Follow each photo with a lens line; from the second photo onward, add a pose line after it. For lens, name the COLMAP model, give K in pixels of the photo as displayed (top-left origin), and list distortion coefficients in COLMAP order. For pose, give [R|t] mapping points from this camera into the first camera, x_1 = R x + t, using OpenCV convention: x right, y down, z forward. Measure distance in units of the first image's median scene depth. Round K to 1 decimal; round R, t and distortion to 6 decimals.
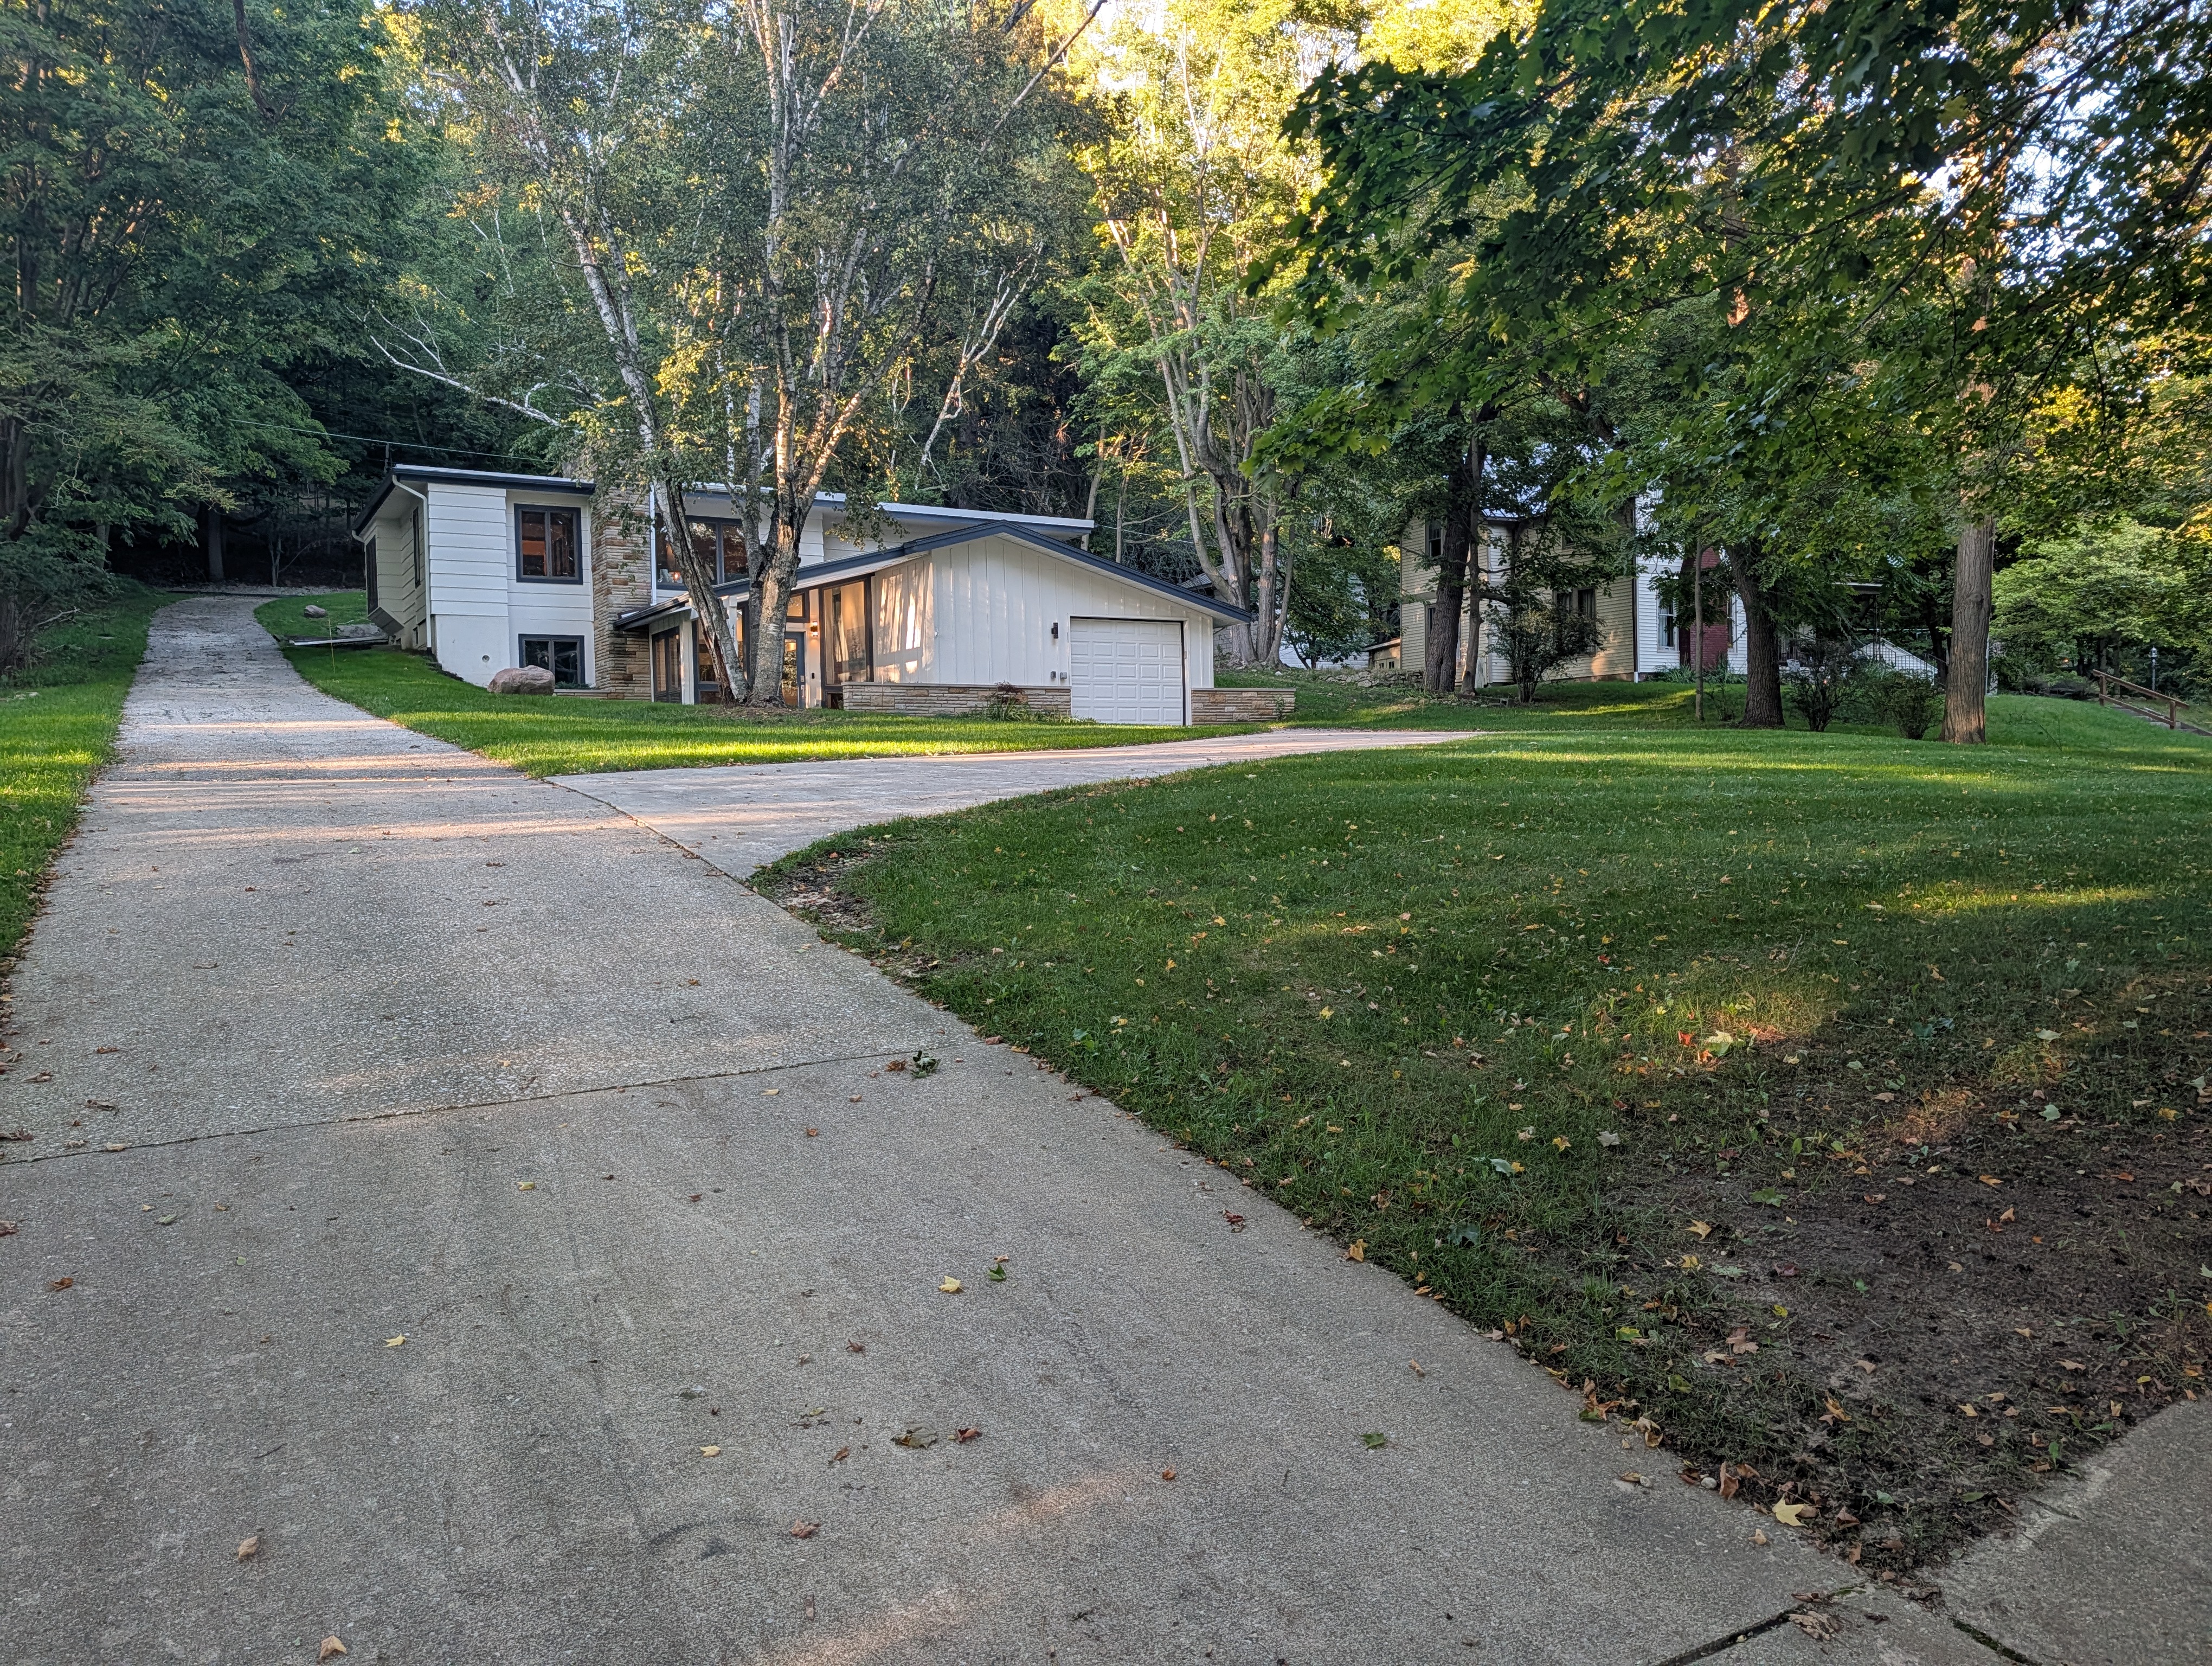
lens RADIAL K [[1557.7, 0, 1093.4], [0, 1557.7, 829.9], [0, 0, 1]] dist [0.024996, -0.022673]
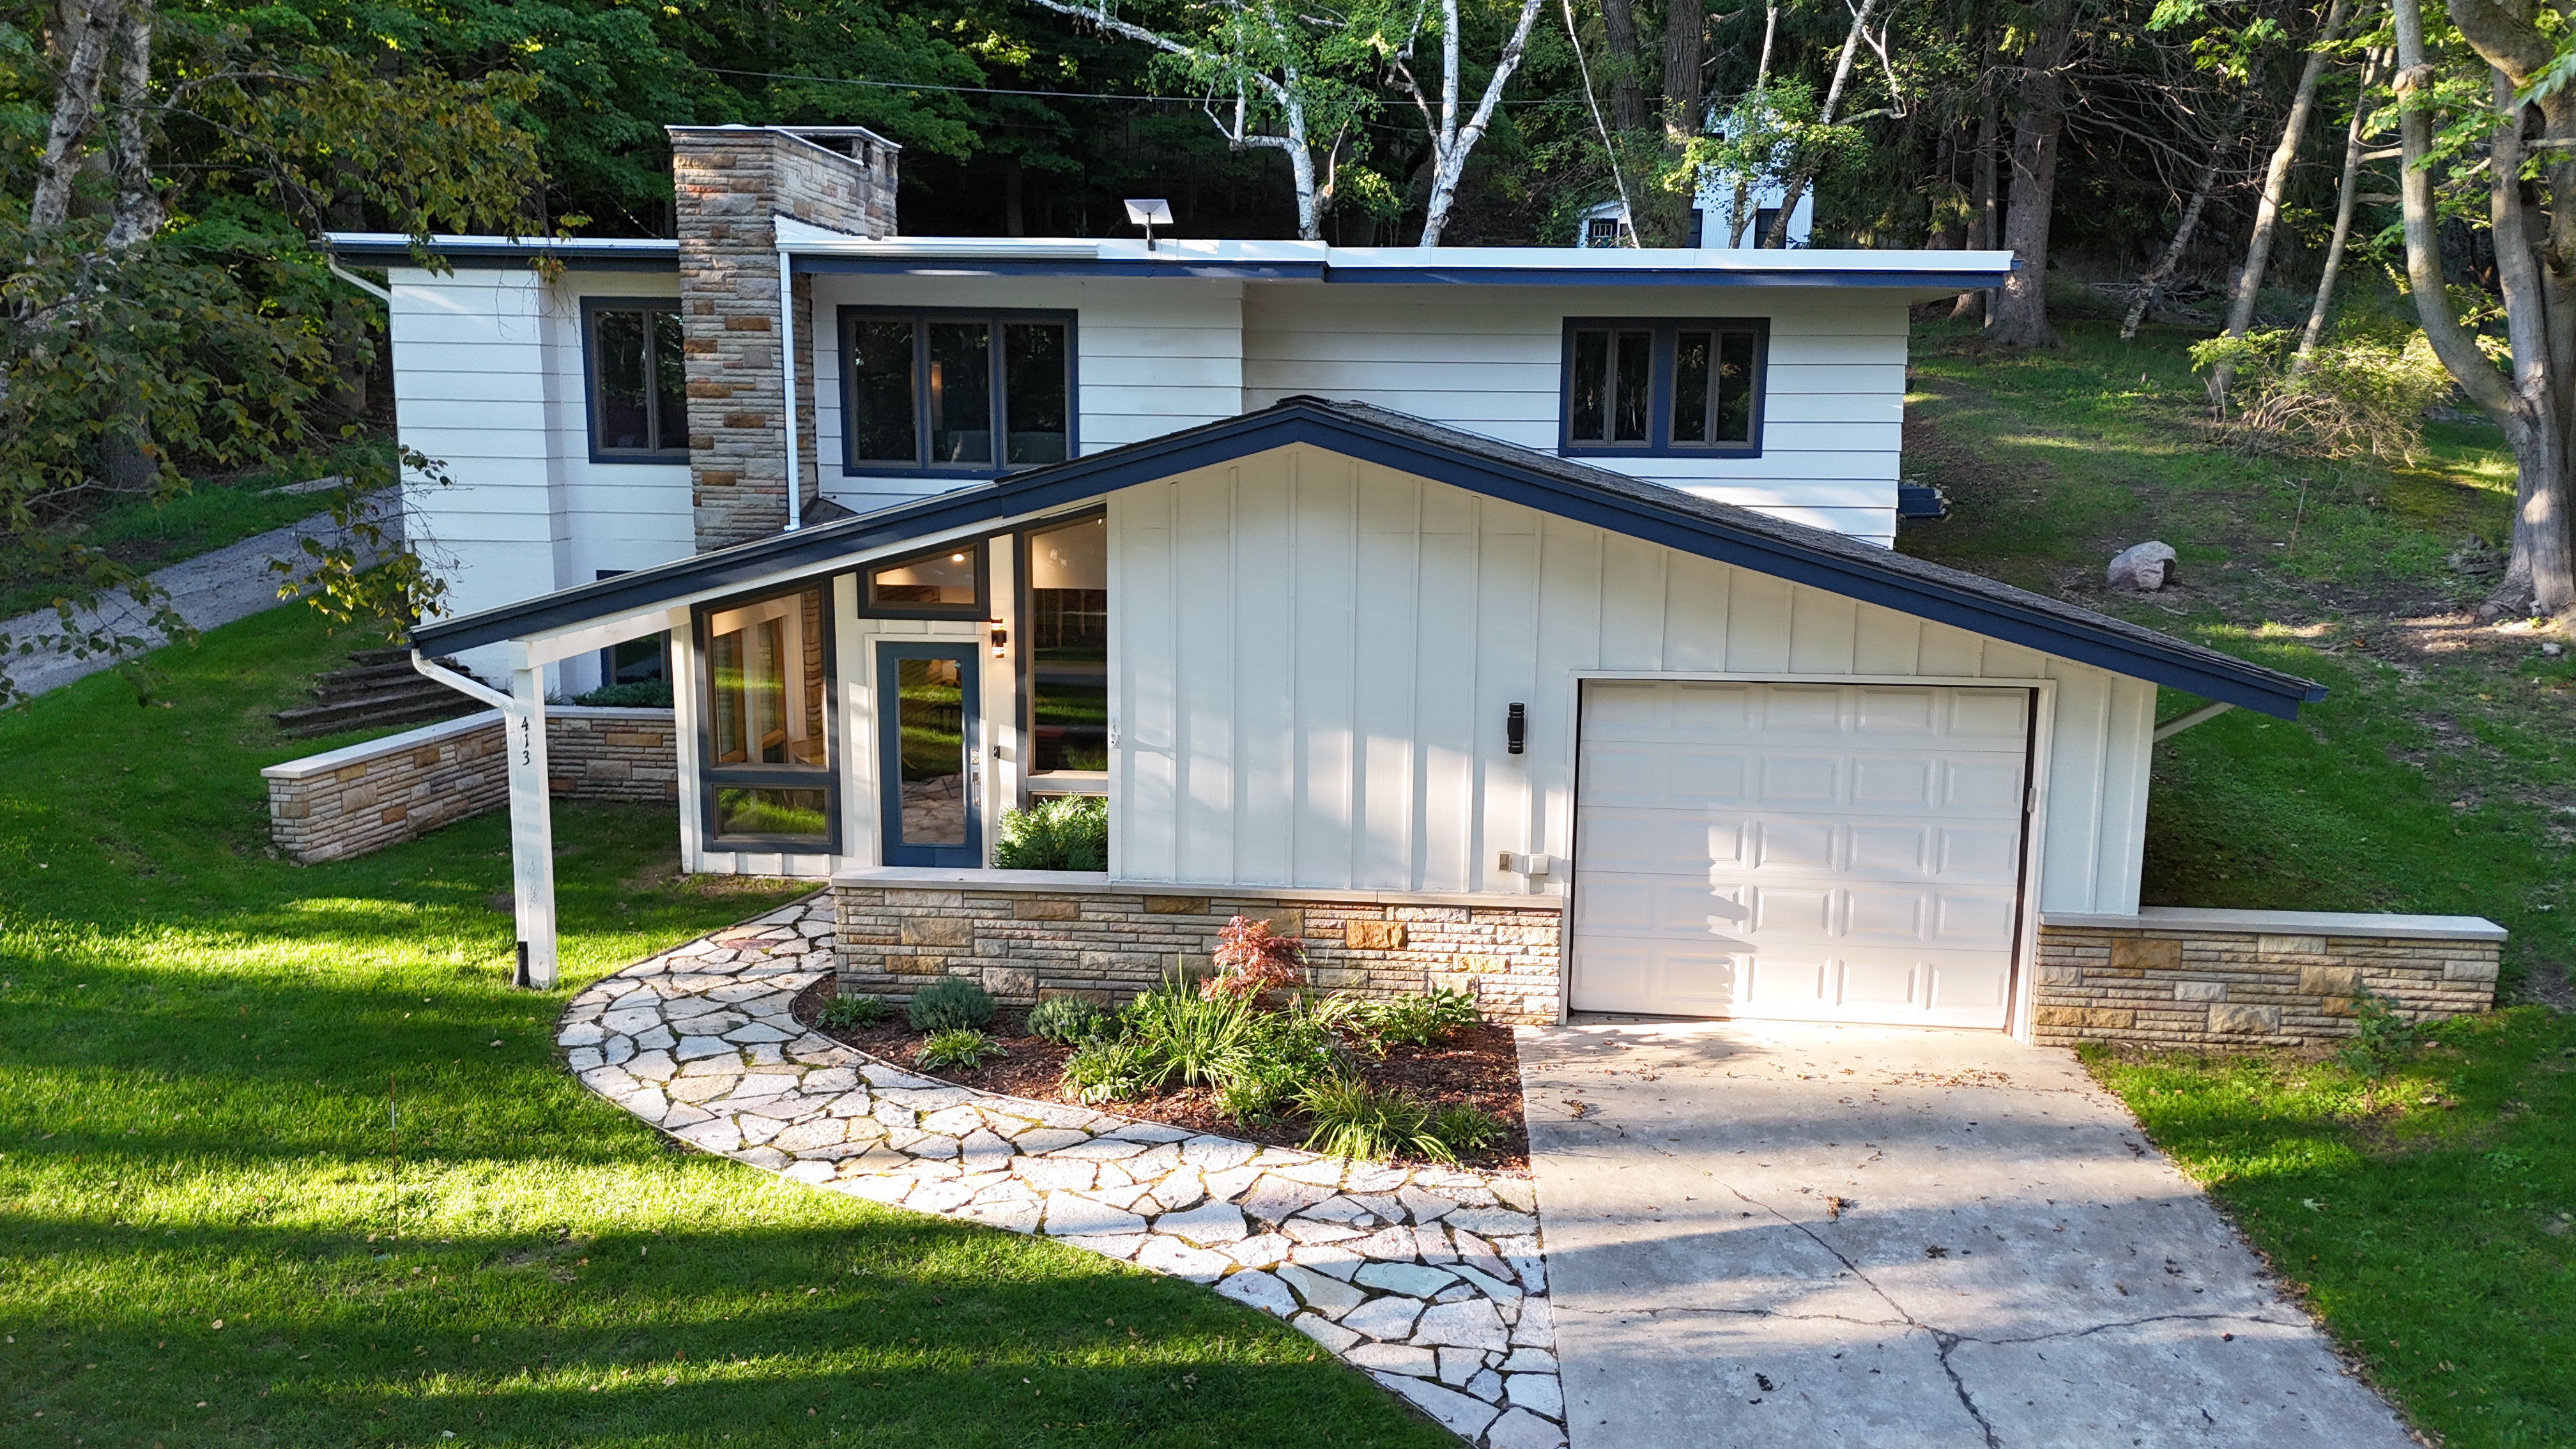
lens RADIAL K [[1876.4, 0, 1291.6], [0, 1876.4, 729.5], [0, 0, 1]] dist [0.069286, -0.058905]
pose [[0.821338, 0.124295, -0.556736, 0.144639], [-0.048942, 0.987729, 0.148313, -0.174533], [0.568339, -0.094567, 0.817342, 0.636847]]
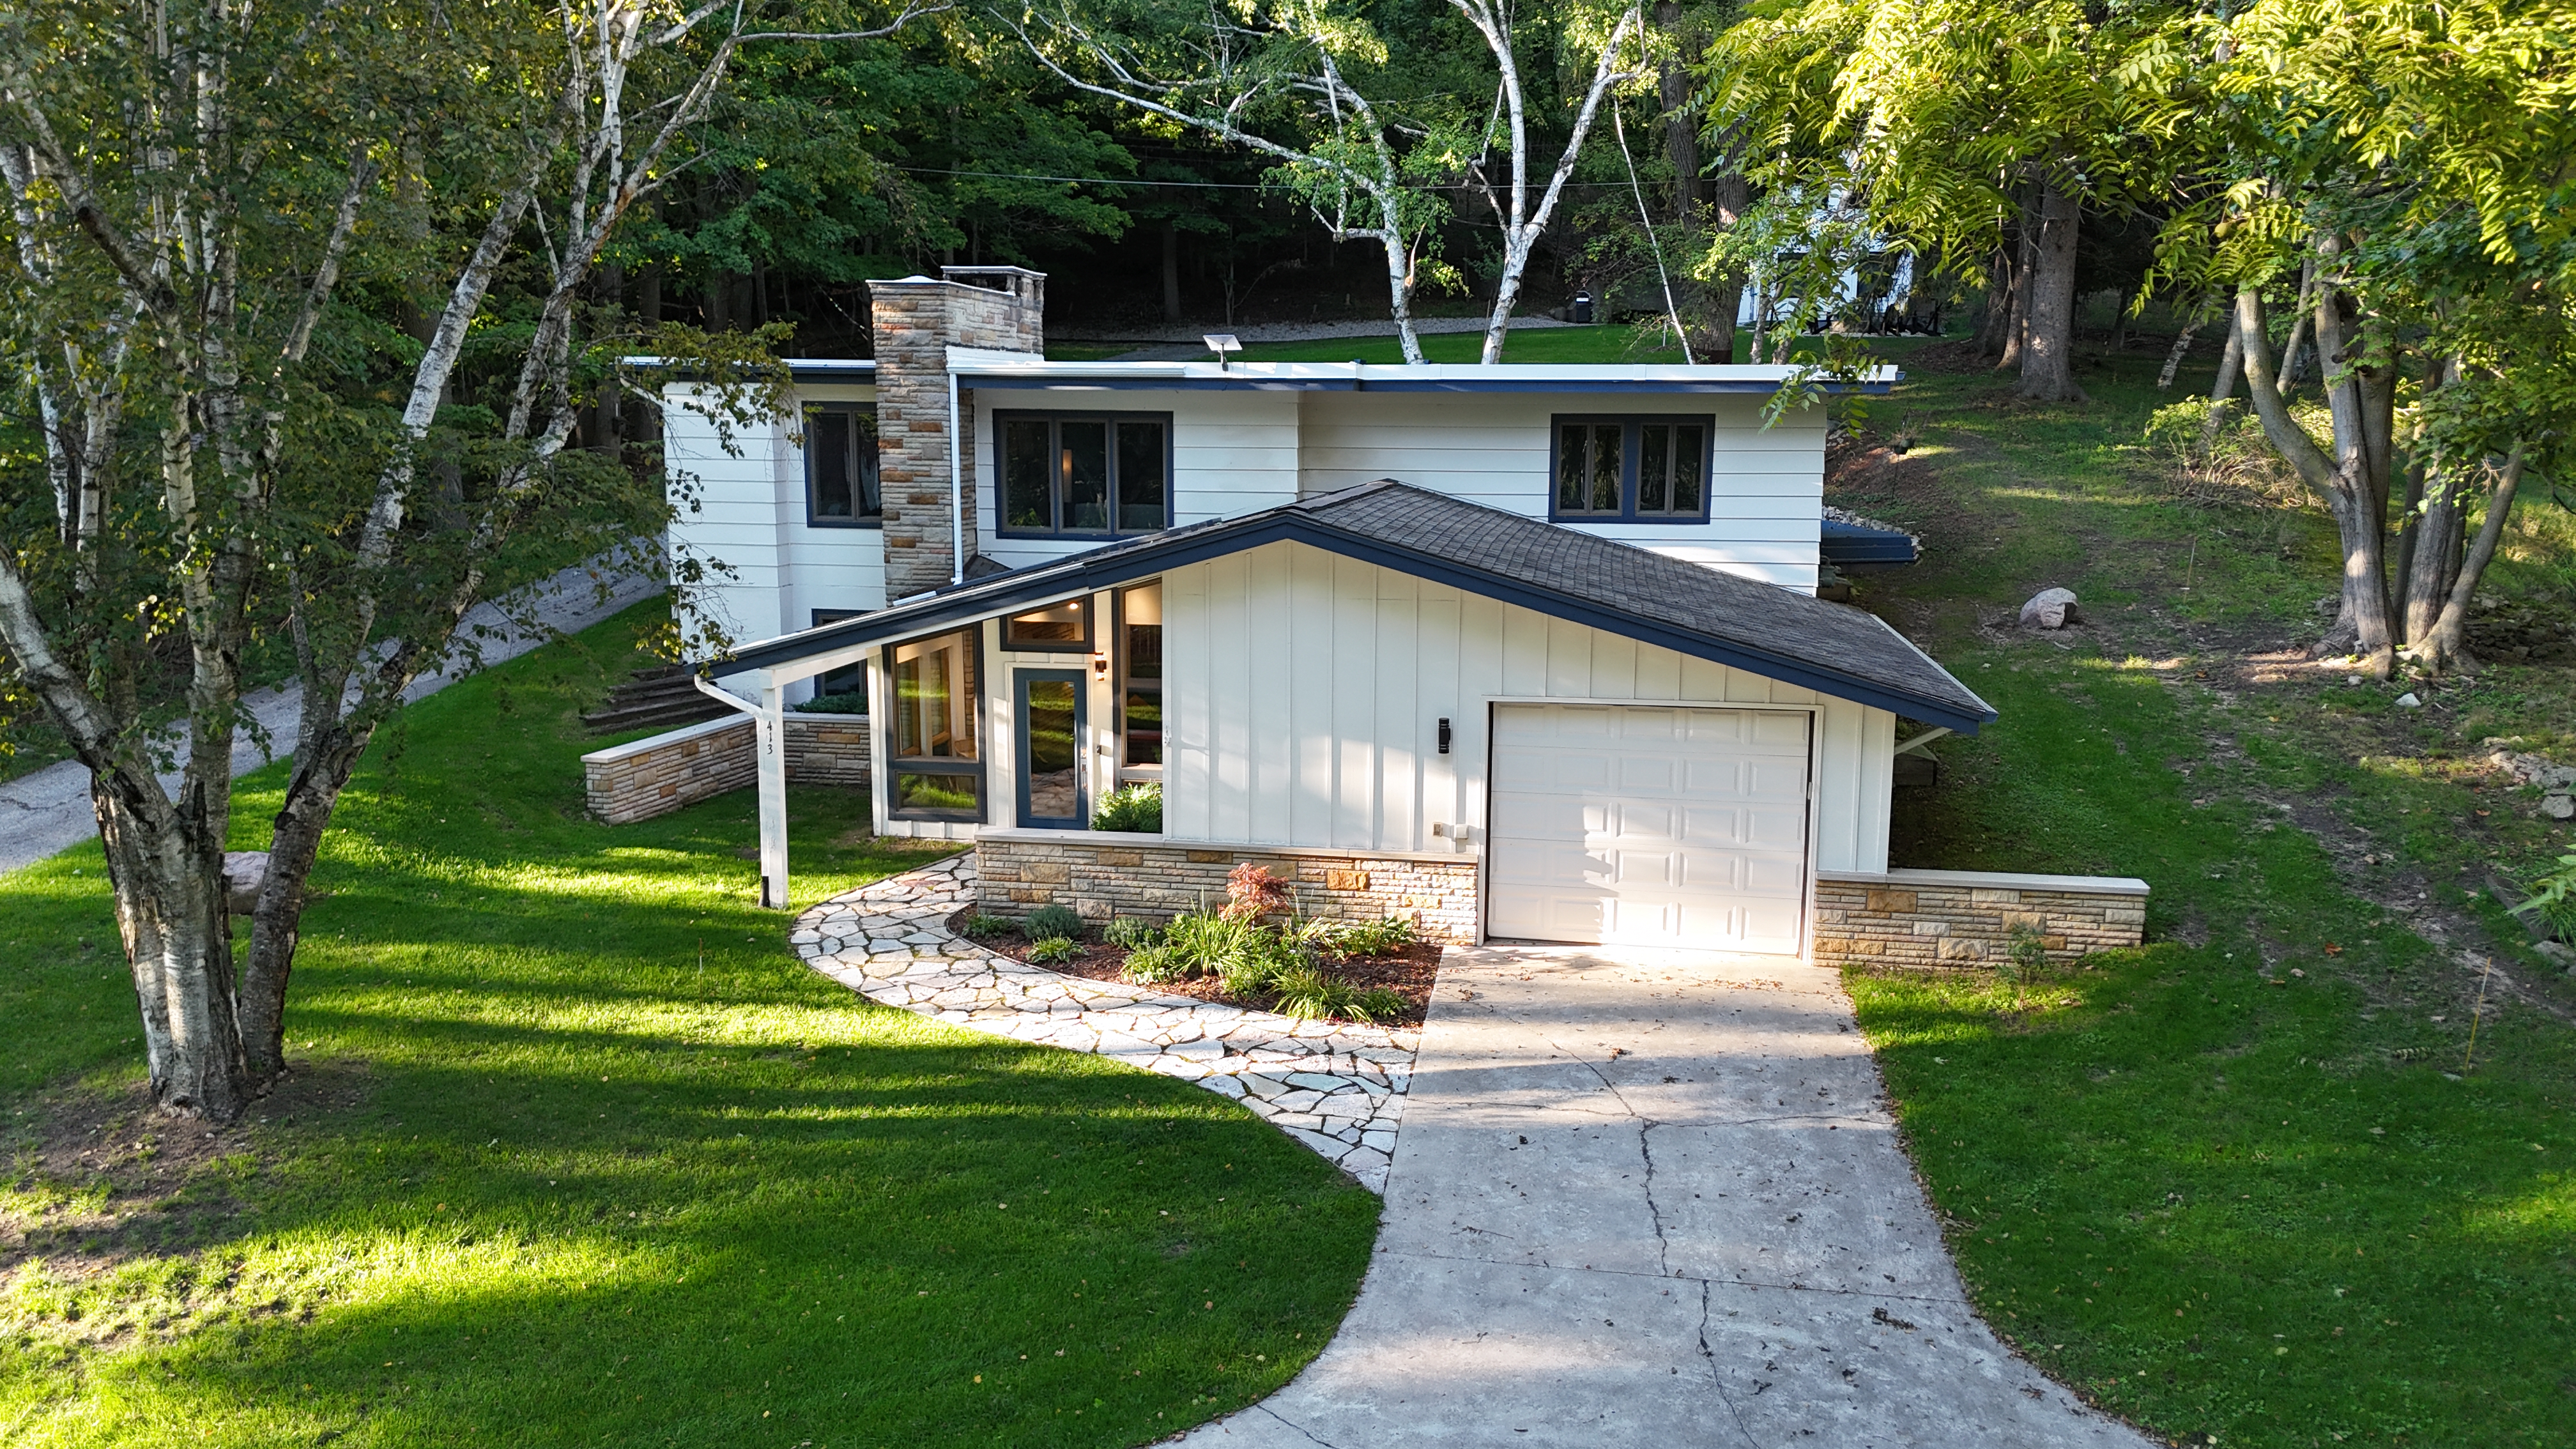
lens RADIAL K [[1860.1, 0, 1295.9], [0, 1860.1, 730.8], [0, 0, 1]] dist [0.106102, -0.134096]
pose [[0.767191, 0.130785, -0.627944, 0.270706], [-0.045715, 0.987651, 0.149851, -0.199839], [0.639788, -0.086258, 0.763696, 0.538605]]
